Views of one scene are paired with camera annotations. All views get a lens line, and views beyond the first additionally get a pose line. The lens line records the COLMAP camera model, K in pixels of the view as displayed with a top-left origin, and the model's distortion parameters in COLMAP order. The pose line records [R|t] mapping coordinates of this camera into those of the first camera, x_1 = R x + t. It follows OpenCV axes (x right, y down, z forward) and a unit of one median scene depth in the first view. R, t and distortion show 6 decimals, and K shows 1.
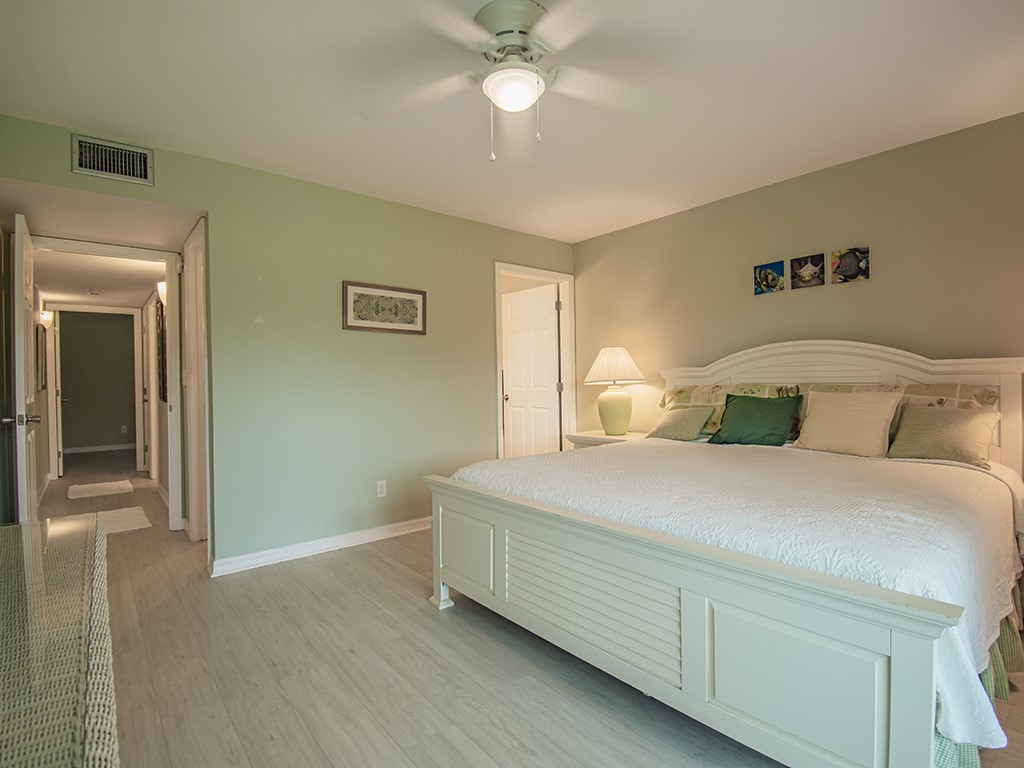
lens RADIAL K [[506.6, 0, 511.5], [0, 506.6, 385.4], [0, 0, 1]] dist [0.009426, -0.016228]
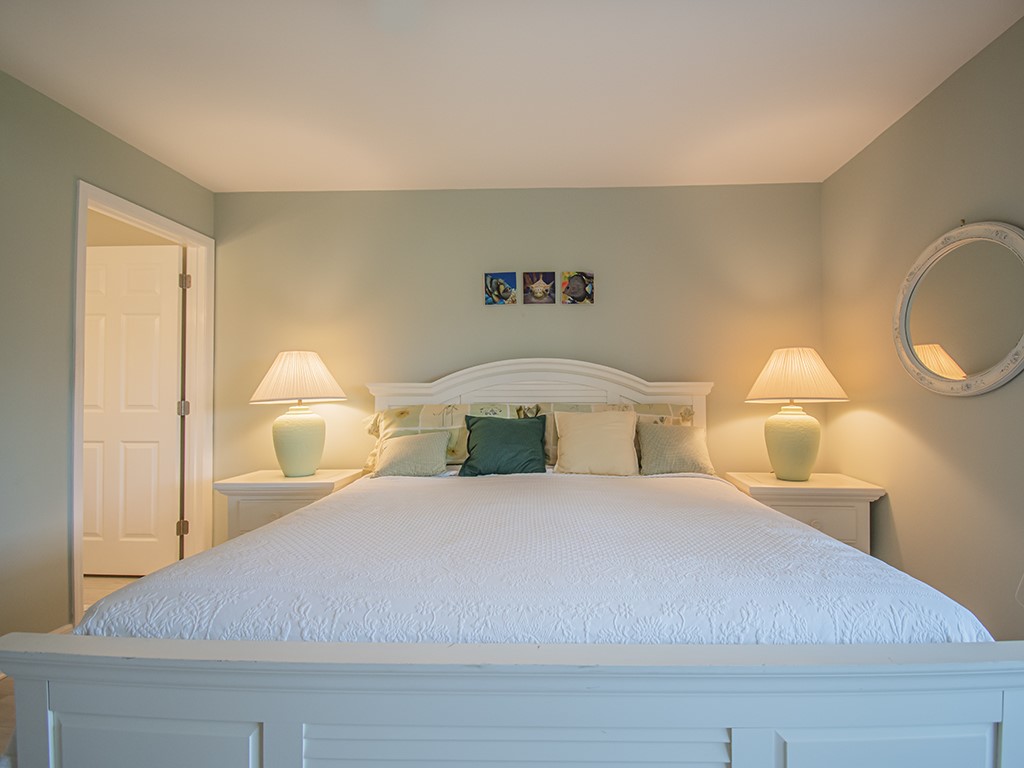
lens RADIAL K [[506.6, 0, 514.9], [0, 506.6, 384.8], [0, 0, 1]] dist [0.009426, -0.016228]
pose [[0.656786, 0.026502, 0.753611, -0.169348], [0.000454, 0.999368, -0.035539, -0.004116], [-0.754077, 0.023684, 0.656359, 0.392063]]
